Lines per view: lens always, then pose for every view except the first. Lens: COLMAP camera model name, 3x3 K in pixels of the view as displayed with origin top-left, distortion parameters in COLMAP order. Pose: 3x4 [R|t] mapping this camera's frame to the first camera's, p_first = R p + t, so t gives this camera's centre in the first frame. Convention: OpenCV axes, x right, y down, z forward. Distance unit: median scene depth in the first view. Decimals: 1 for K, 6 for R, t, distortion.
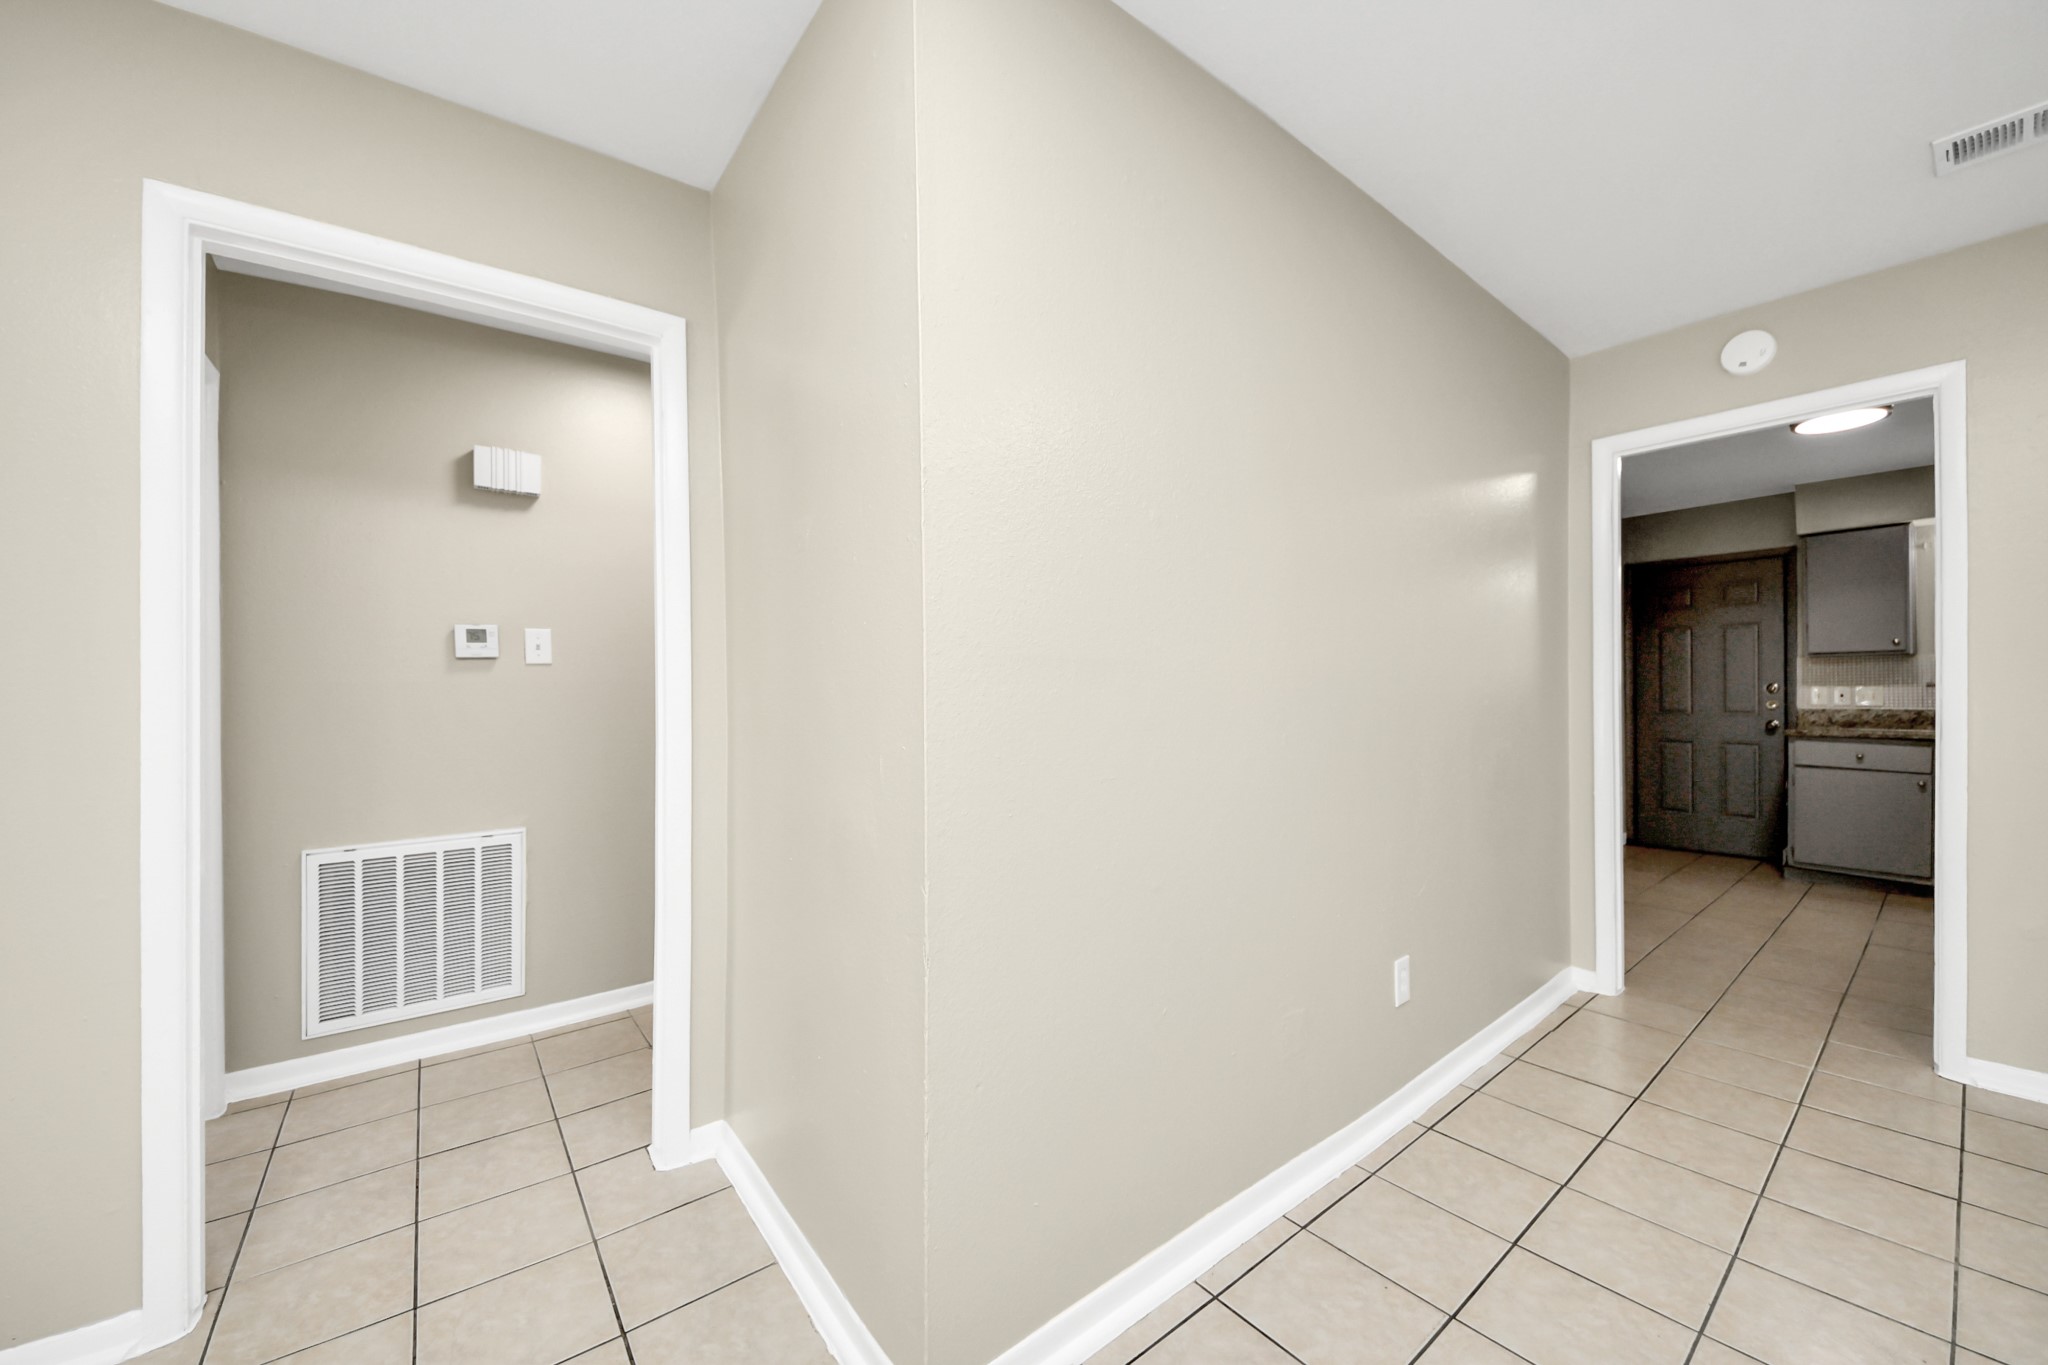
lens RADIAL K [[740.7, 0, 1012.7], [0, 740.7, 688.7], [0, 0, 1]] dist [0.008141, -0.005672]
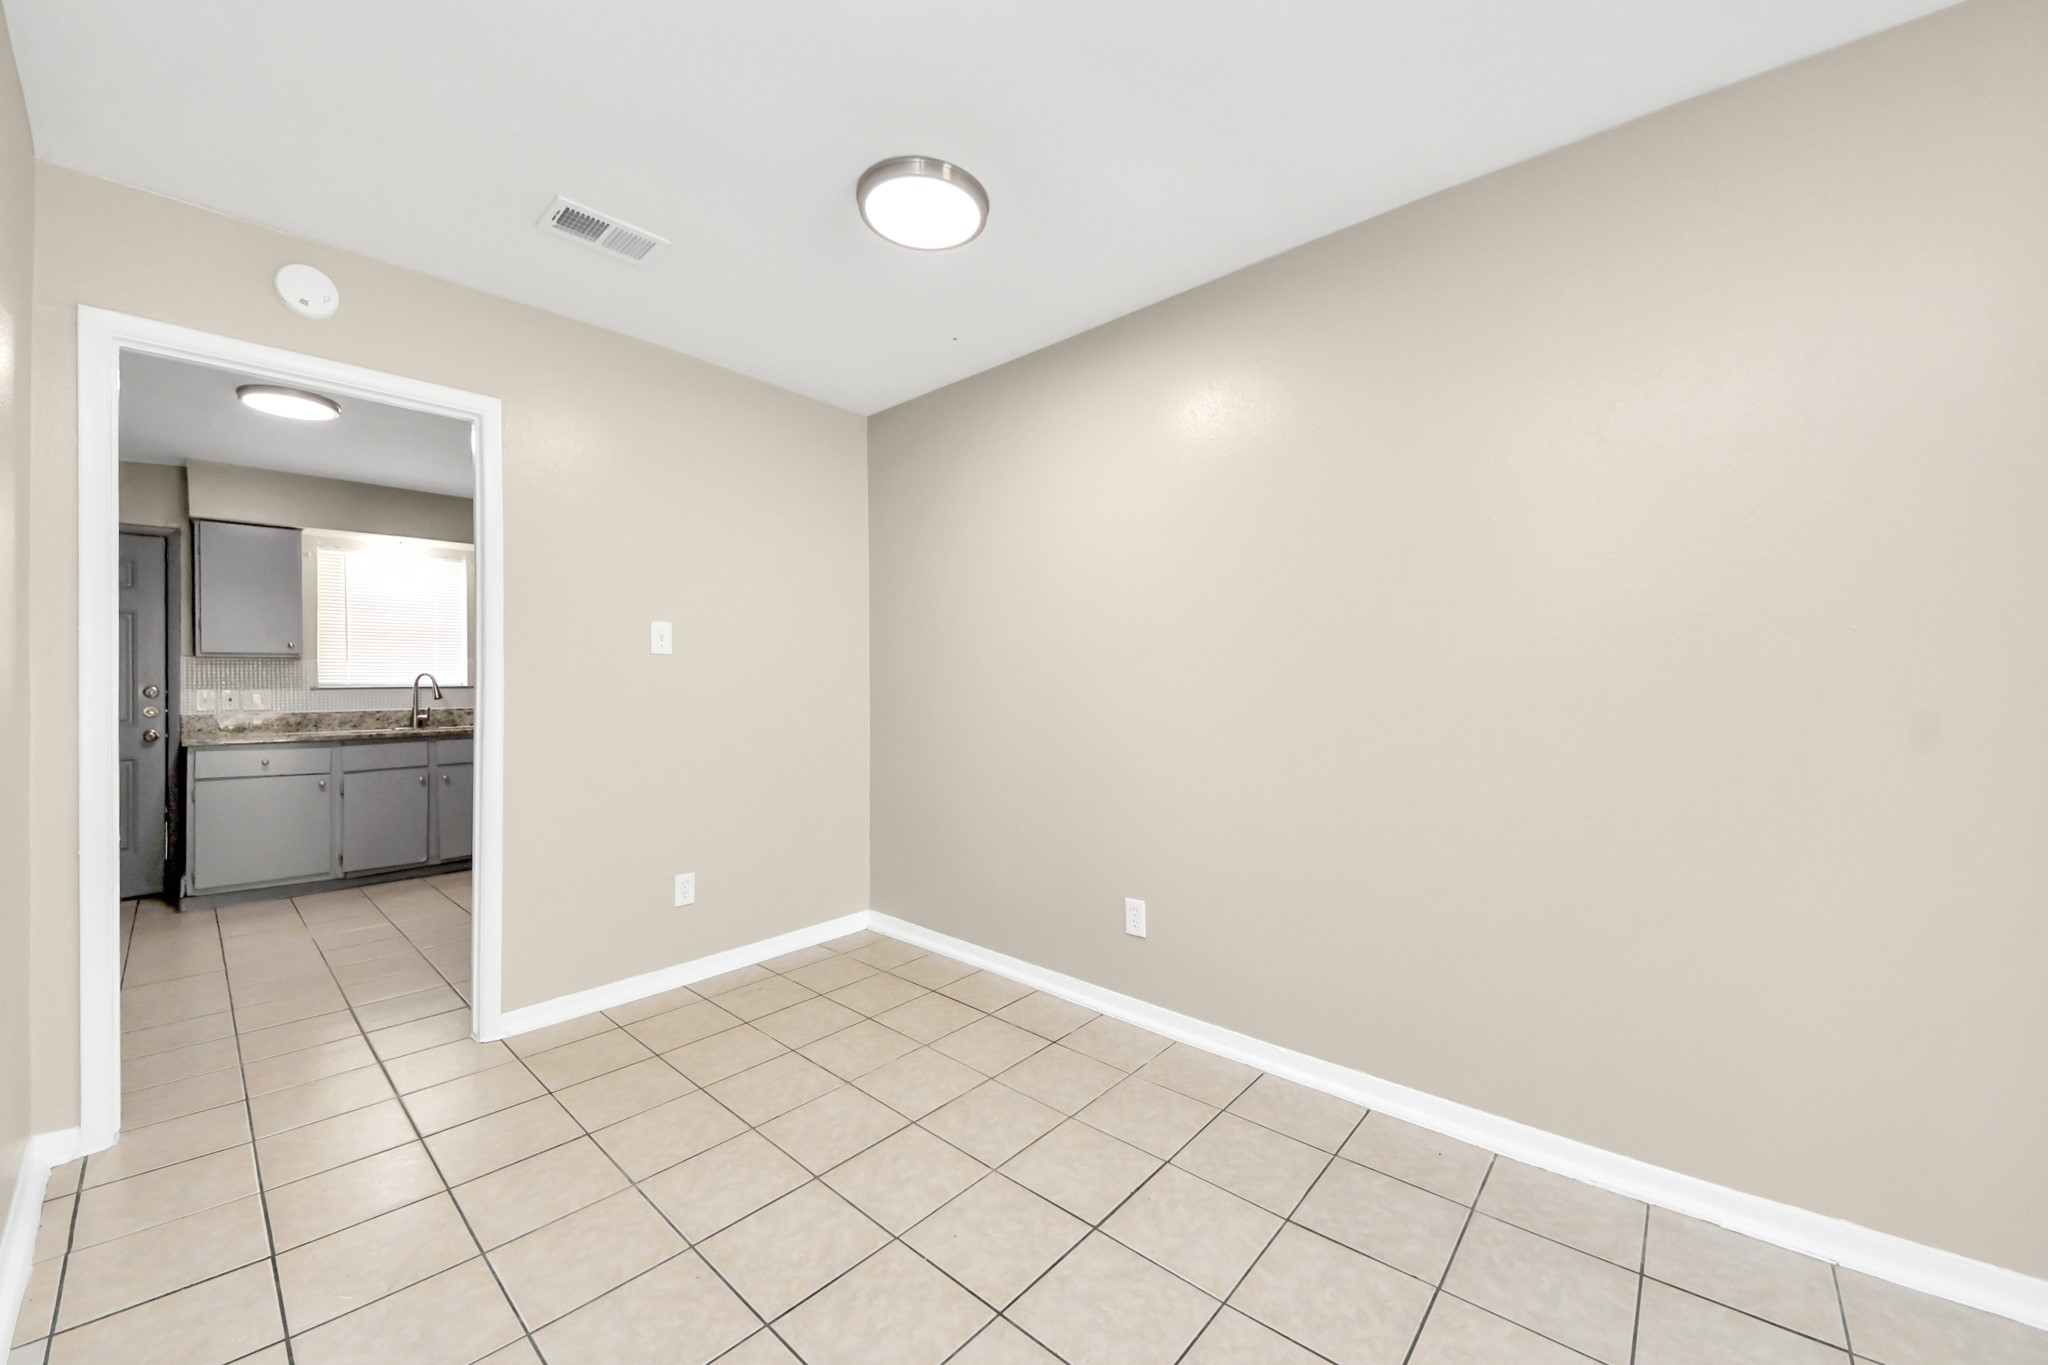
lens RADIAL K [[773.3, 0, 1042.2], [0, 773.3, 697.1], [0, 0, 1]] dist [-0.016251, -0.001123]
pose [[-0.191184, -0.005590, 0.981538, -0.015824], [0.003505, 0.999974, 0.006378, 0.006478], [-0.981548, 0.004660, -0.191159, 0.336049]]
